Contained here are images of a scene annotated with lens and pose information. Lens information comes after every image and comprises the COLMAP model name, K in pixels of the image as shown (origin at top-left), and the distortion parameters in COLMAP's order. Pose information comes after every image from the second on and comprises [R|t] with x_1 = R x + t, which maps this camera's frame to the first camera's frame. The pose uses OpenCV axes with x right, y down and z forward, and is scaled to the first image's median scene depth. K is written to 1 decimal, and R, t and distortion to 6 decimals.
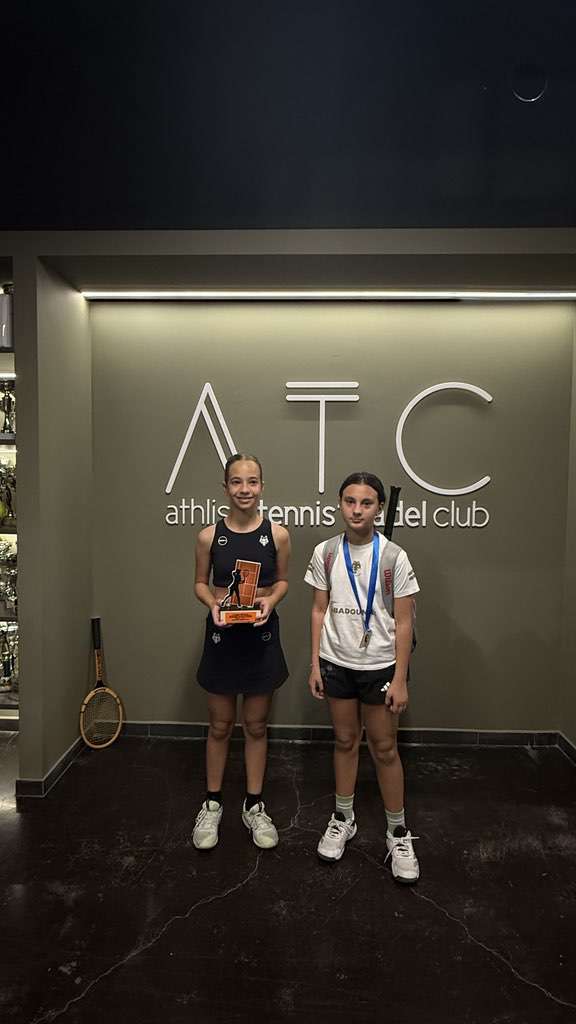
lens RADIAL K [[546.5, 0, 288.8], [0, 546.5, 506.9], [0, 0, 1]] dist [0.001847, -0.001280]
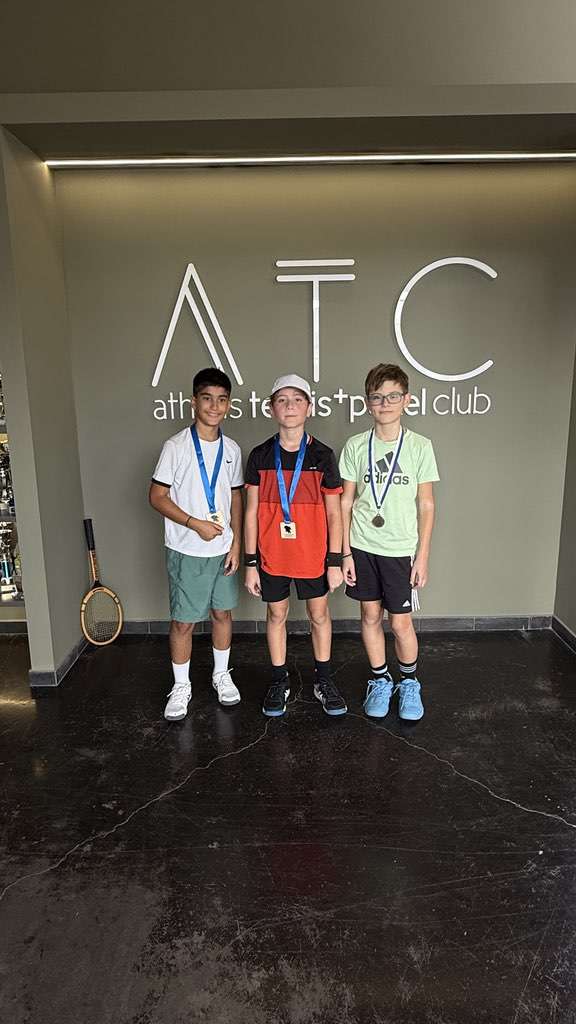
lens RADIAL K [[640.9, 0, 287.8], [0, 640.9, 509.1], [0, 0, 1]] dist [-0.000623, -0.000746]
pose [[0.999368, -0.029394, 0.020009, -0.019244], [0.025613, 0.985394, 0.168352, 0.002303], [-0.024665, -0.167733, 0.985524, -0.136086]]
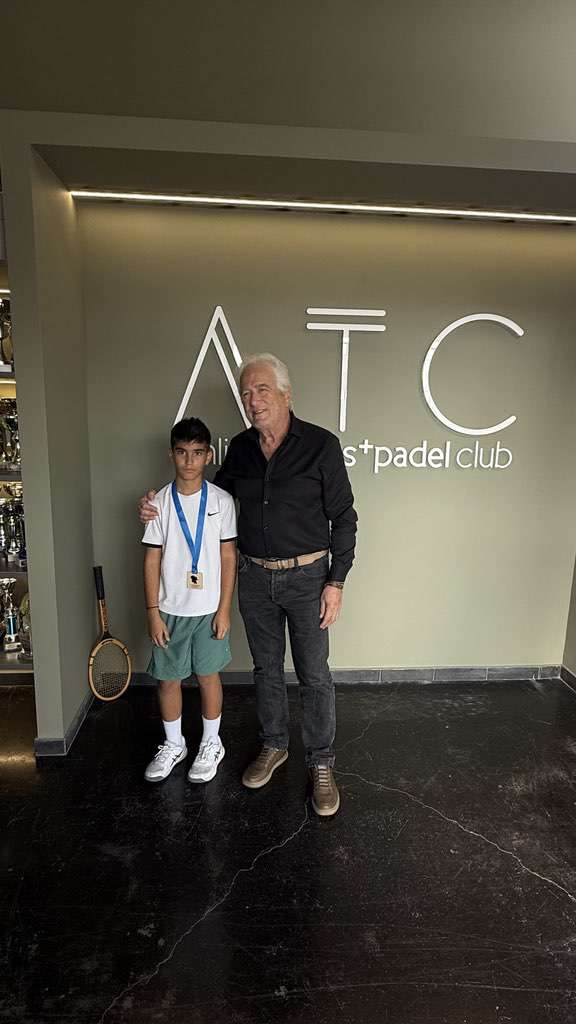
lens RADIAL K [[564.5, 0, 286.6], [0, 564.5, 506.8], [0, 0, 1]] dist [-0.000087, 0.000610]
pose [[0.994309, -0.008672, 0.106184, -0.140586], [-0.006299, 0.990152, 0.139855, -0.033926], [-0.106351, -0.139728, 0.984462, 0.040418]]
